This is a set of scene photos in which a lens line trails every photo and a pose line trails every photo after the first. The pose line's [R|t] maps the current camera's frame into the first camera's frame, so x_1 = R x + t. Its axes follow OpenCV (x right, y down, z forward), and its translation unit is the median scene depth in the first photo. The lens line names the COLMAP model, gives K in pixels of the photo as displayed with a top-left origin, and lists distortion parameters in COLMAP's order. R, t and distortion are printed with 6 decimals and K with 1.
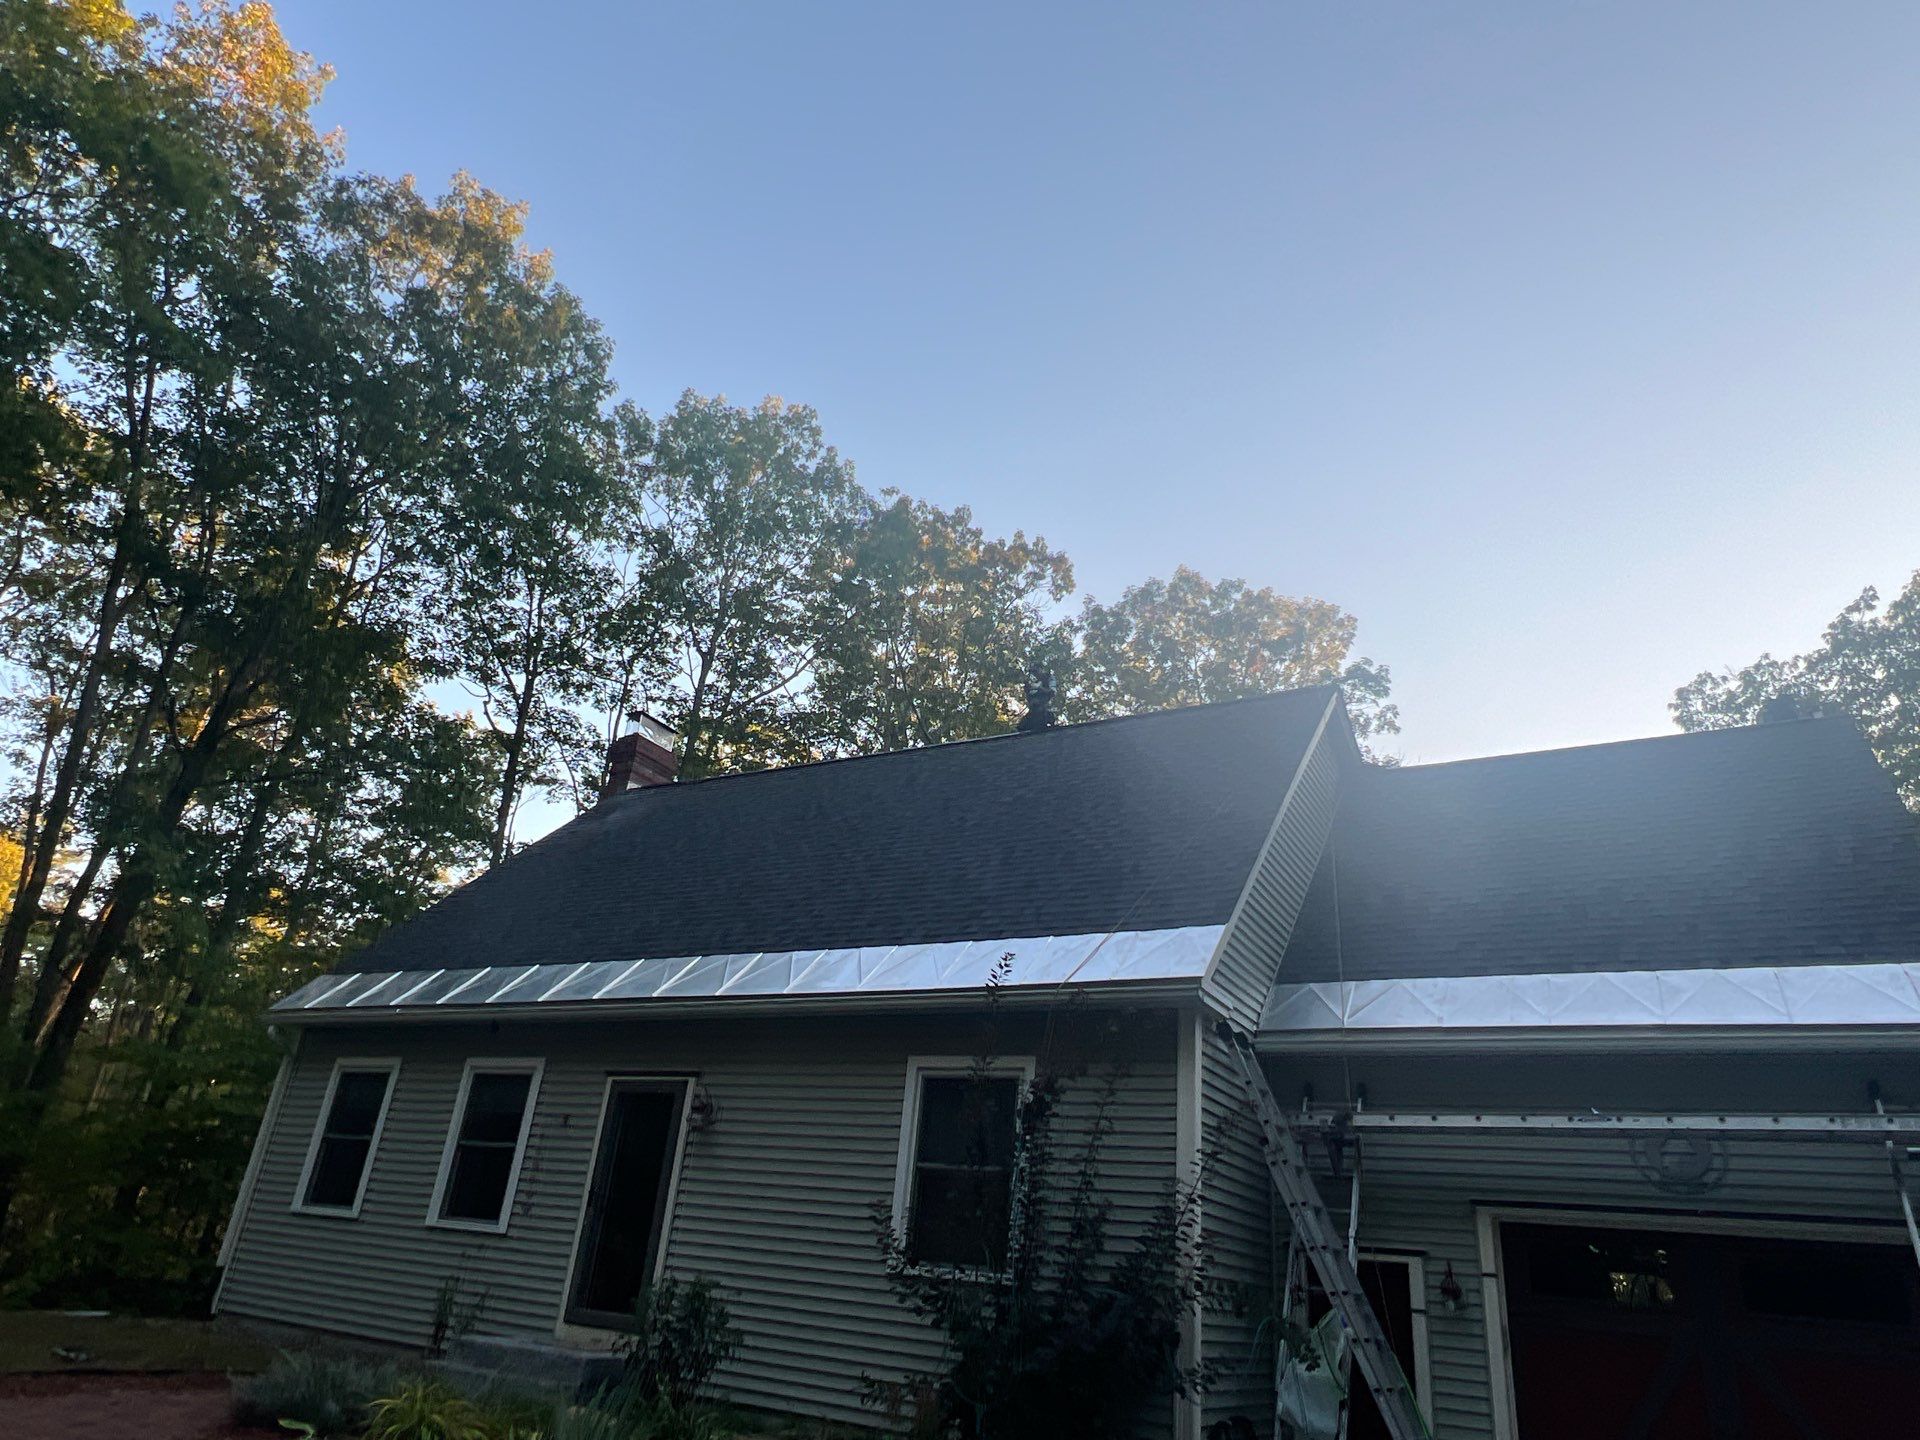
lens RADIAL K [[1202.8, 0, 964.5], [0, 1202.8, 722.7], [0, 0, 1]] dist [0.000650, 0.012896]
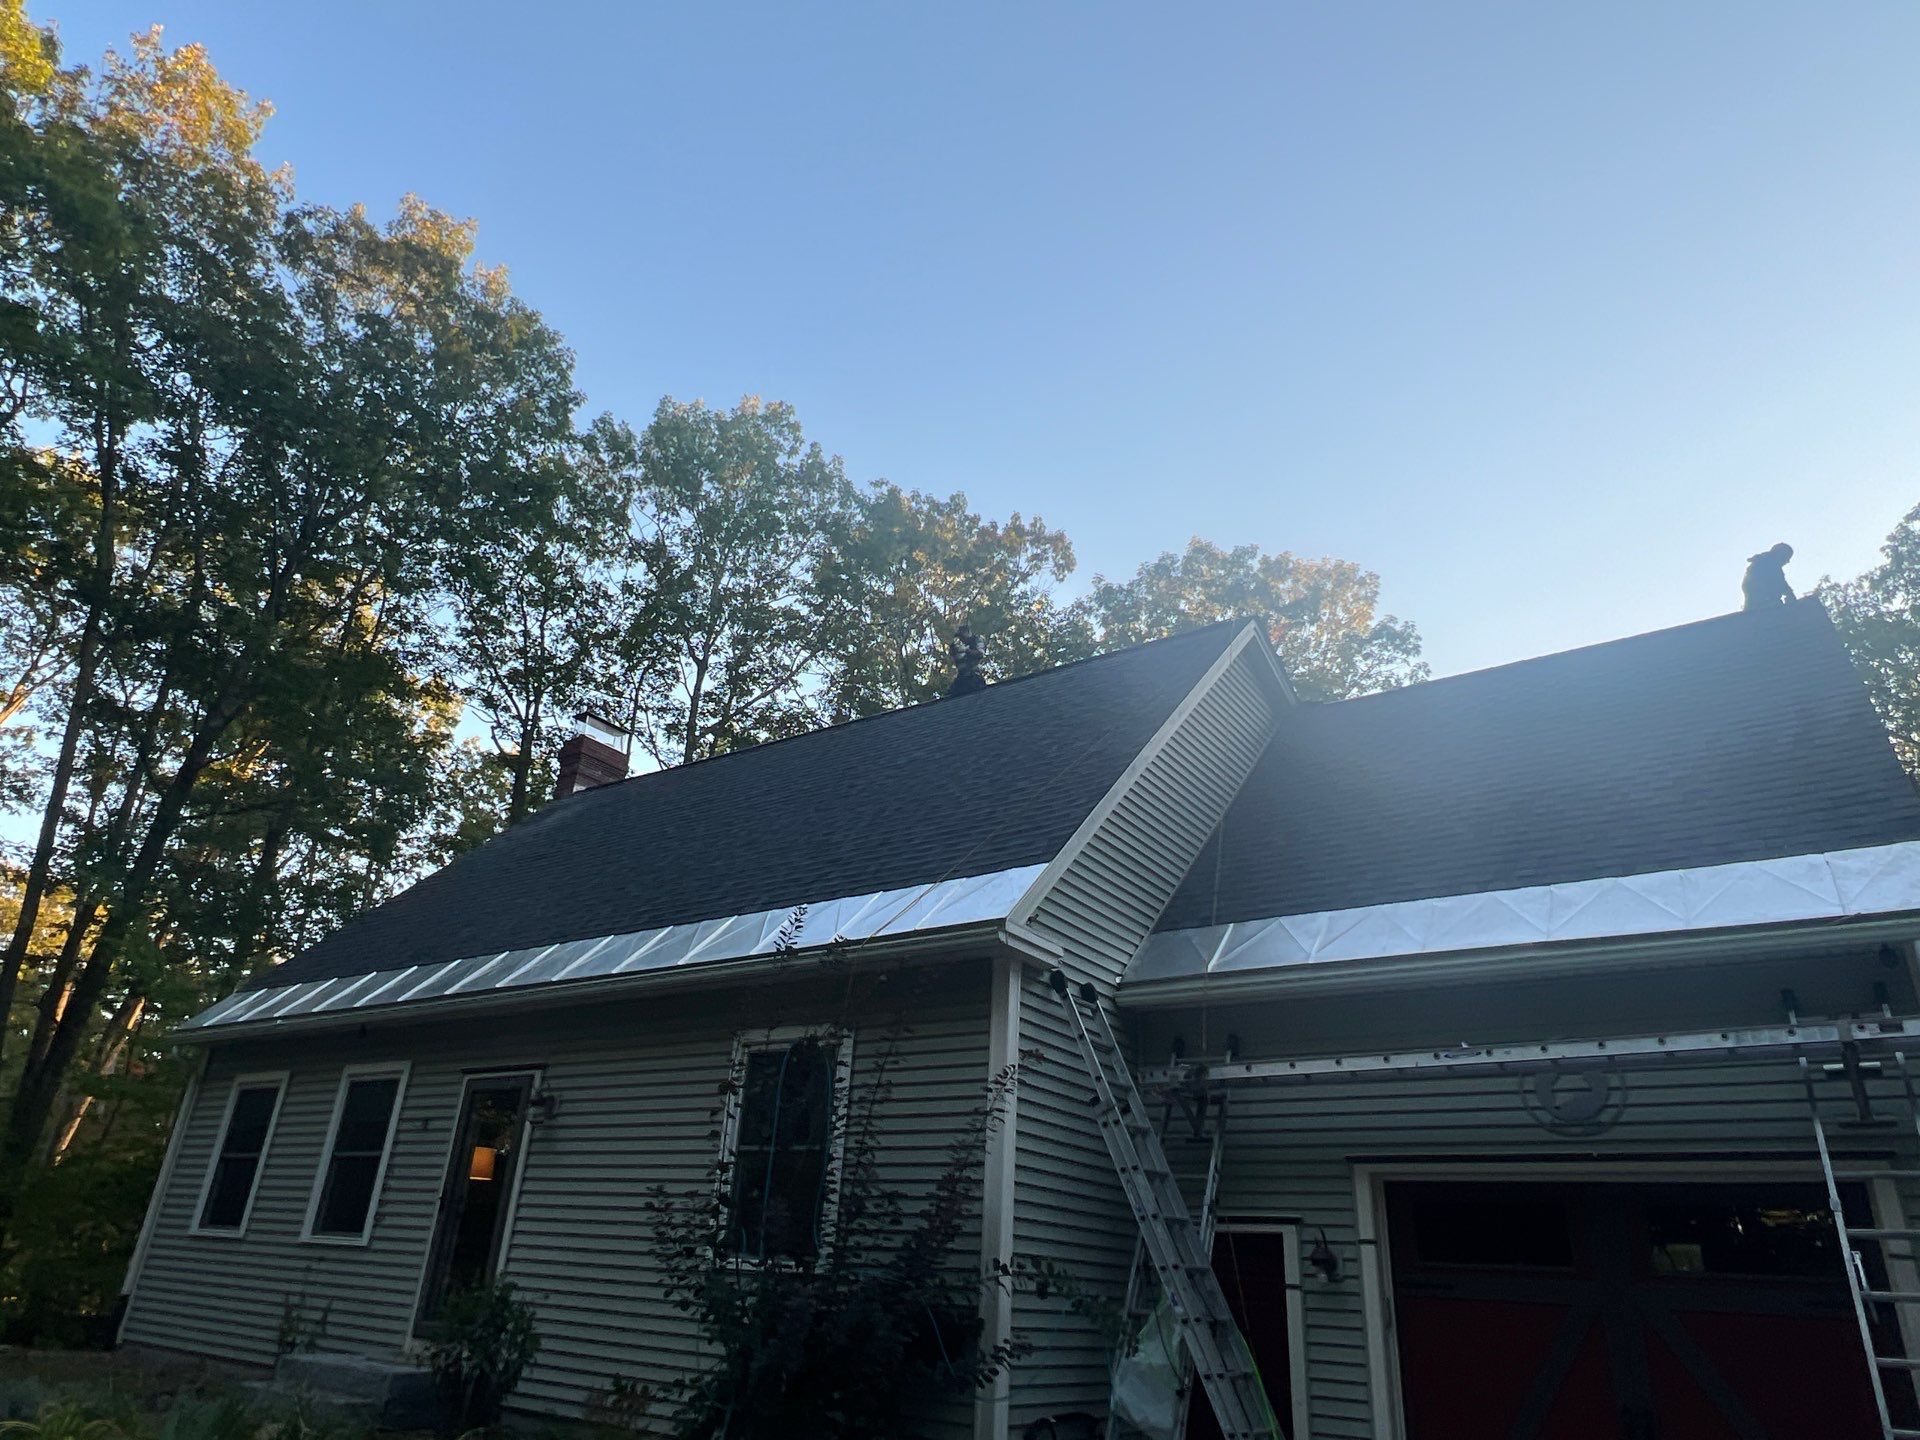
lens RADIAL K [[1202.8, 0, 965.1], [0, 1202.8, 721.7], [0, 0, 1]] dist [0.000650, 0.012896]
pose [[0.994907, -0.070859, -0.071681, 0.179676], [0.069985, 0.997441, -0.014635, 0.057609], [0.072535, 0.009544, 0.997320, 0.081094]]
